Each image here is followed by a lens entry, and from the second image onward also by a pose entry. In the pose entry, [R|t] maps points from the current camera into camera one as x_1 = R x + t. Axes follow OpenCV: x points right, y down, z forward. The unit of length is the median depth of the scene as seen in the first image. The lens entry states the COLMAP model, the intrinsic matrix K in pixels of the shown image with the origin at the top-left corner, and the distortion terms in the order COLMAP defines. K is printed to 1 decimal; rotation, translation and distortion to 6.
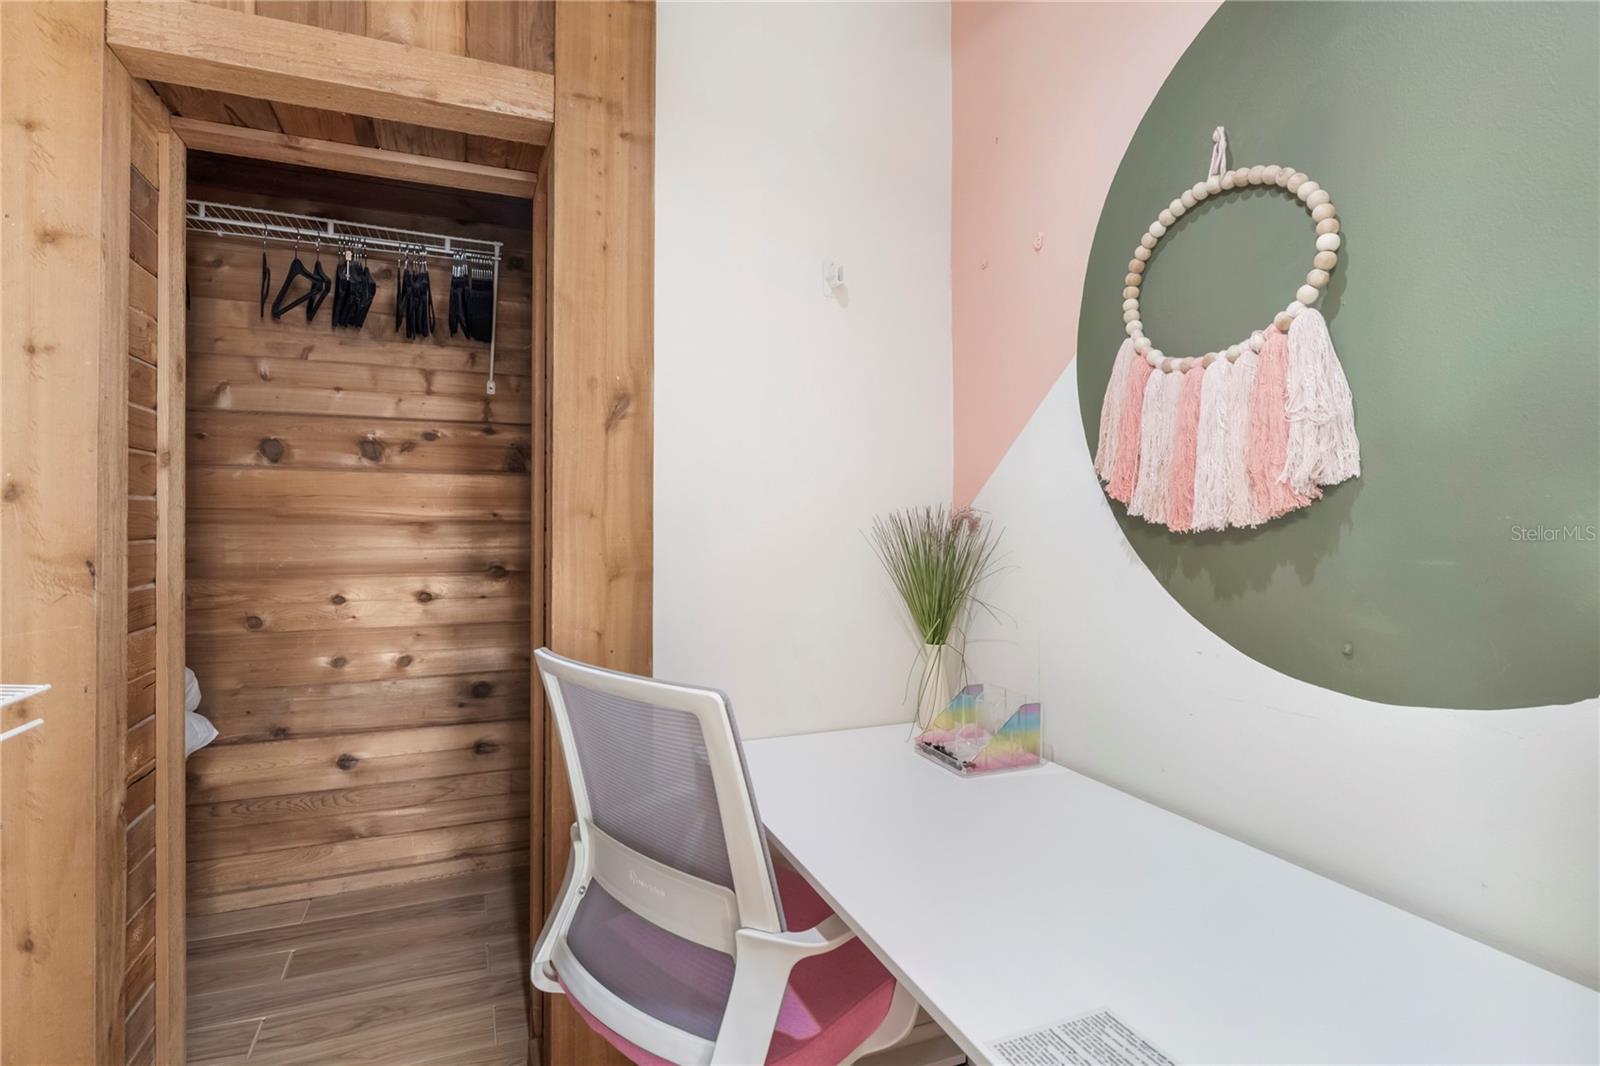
lens RADIAL K [[809.6, 0, 802.9], [0, 809.6, 515.5], [0, 0, 1]] dist [-0.002948, 0.000192]
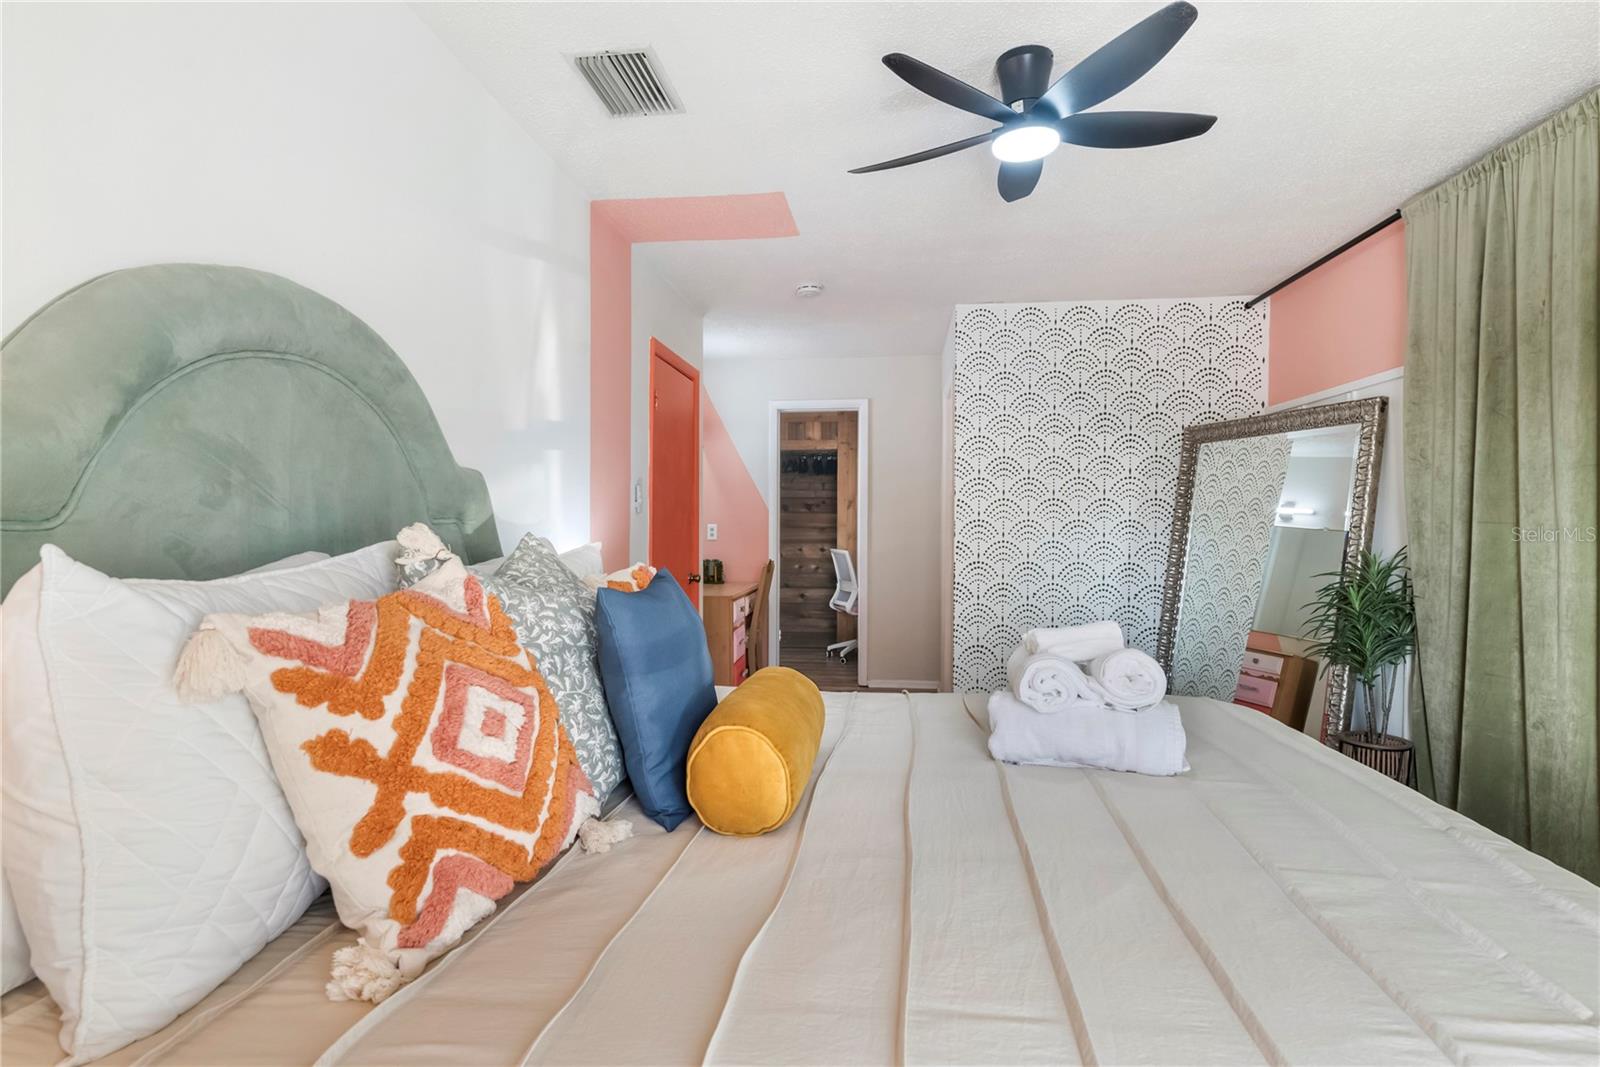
lens RADIAL K [[809.6, 0, 802.9], [0, 809.6, 516.0], [0, 0, 1]] dist [-0.002948, 0.000192]
pose [[0.870822, -0.007764, -0.491538, 1.225899], [0.003295, 0.999945, -0.009958, -0.008317], [0.491588, 0.007052, 0.870799, -2.165676]]
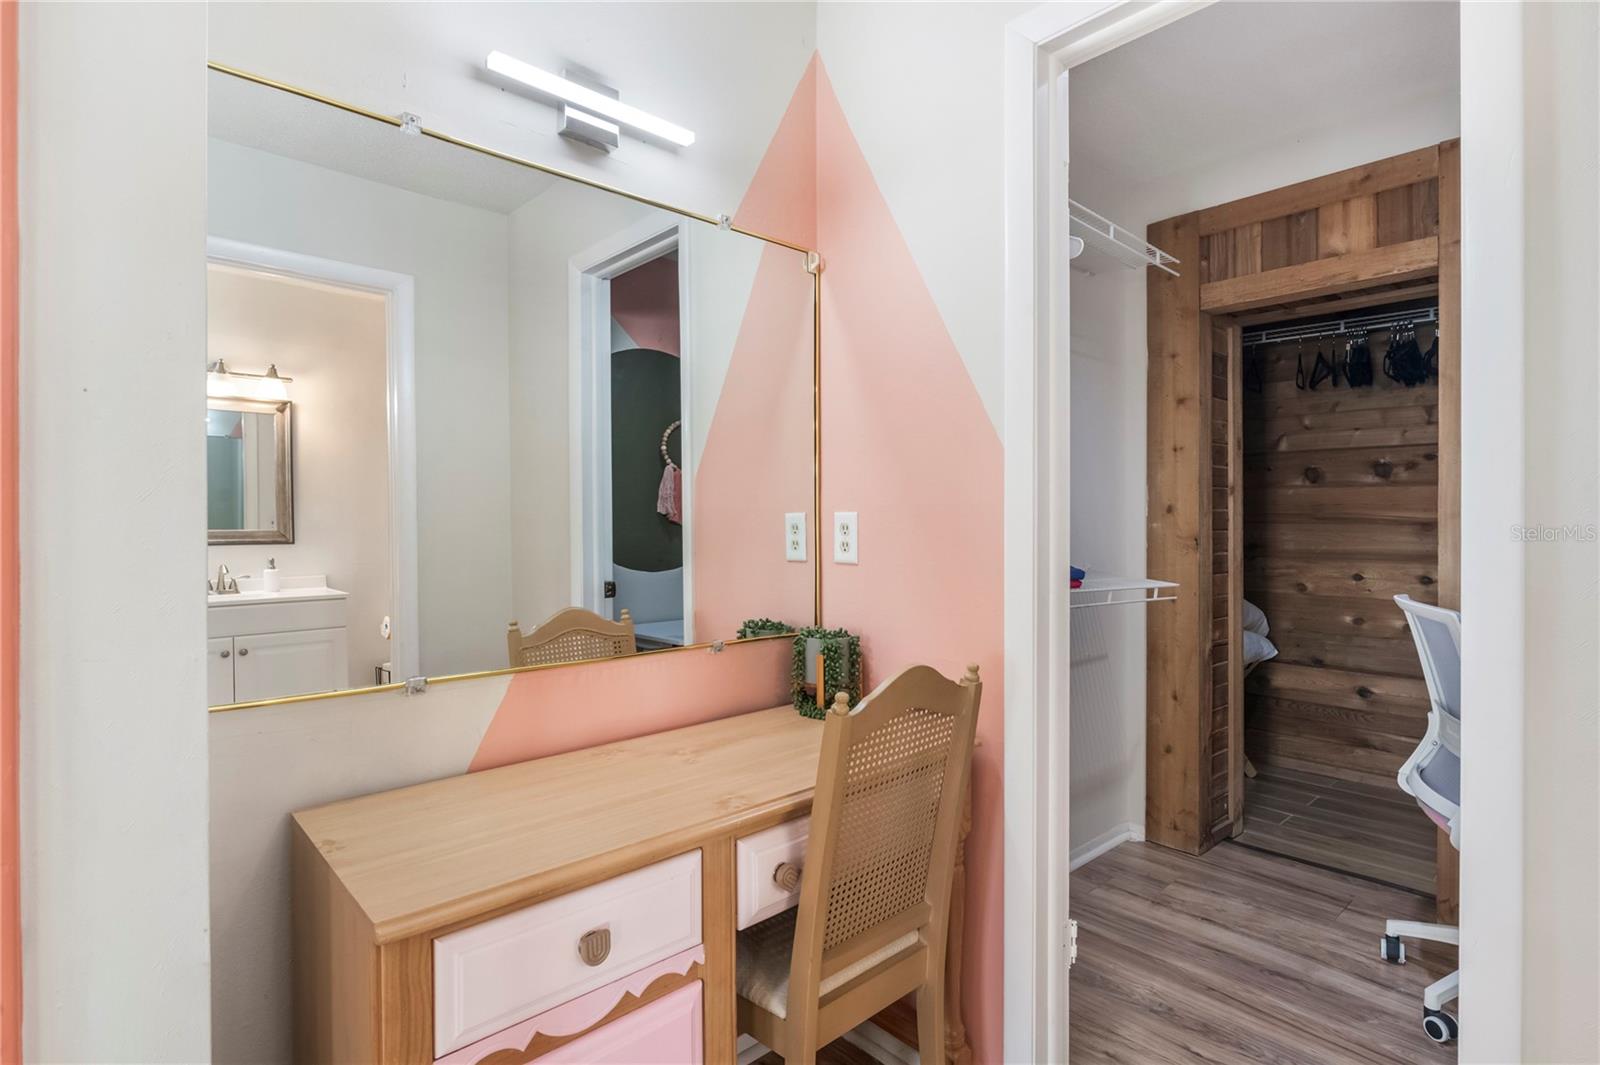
lens RADIAL K [[809.6, 0, 802.9], [0, 809.6, 515.0], [0, 0, 1]] dist [-0.002948, 0.000192]
pose [[0.336043, -0.006380, -0.941825, 0.456957], [0.003739, 0.999978, -0.005440, -0.001348], [0.941839, -0.001694, 0.336059, -0.415188]]
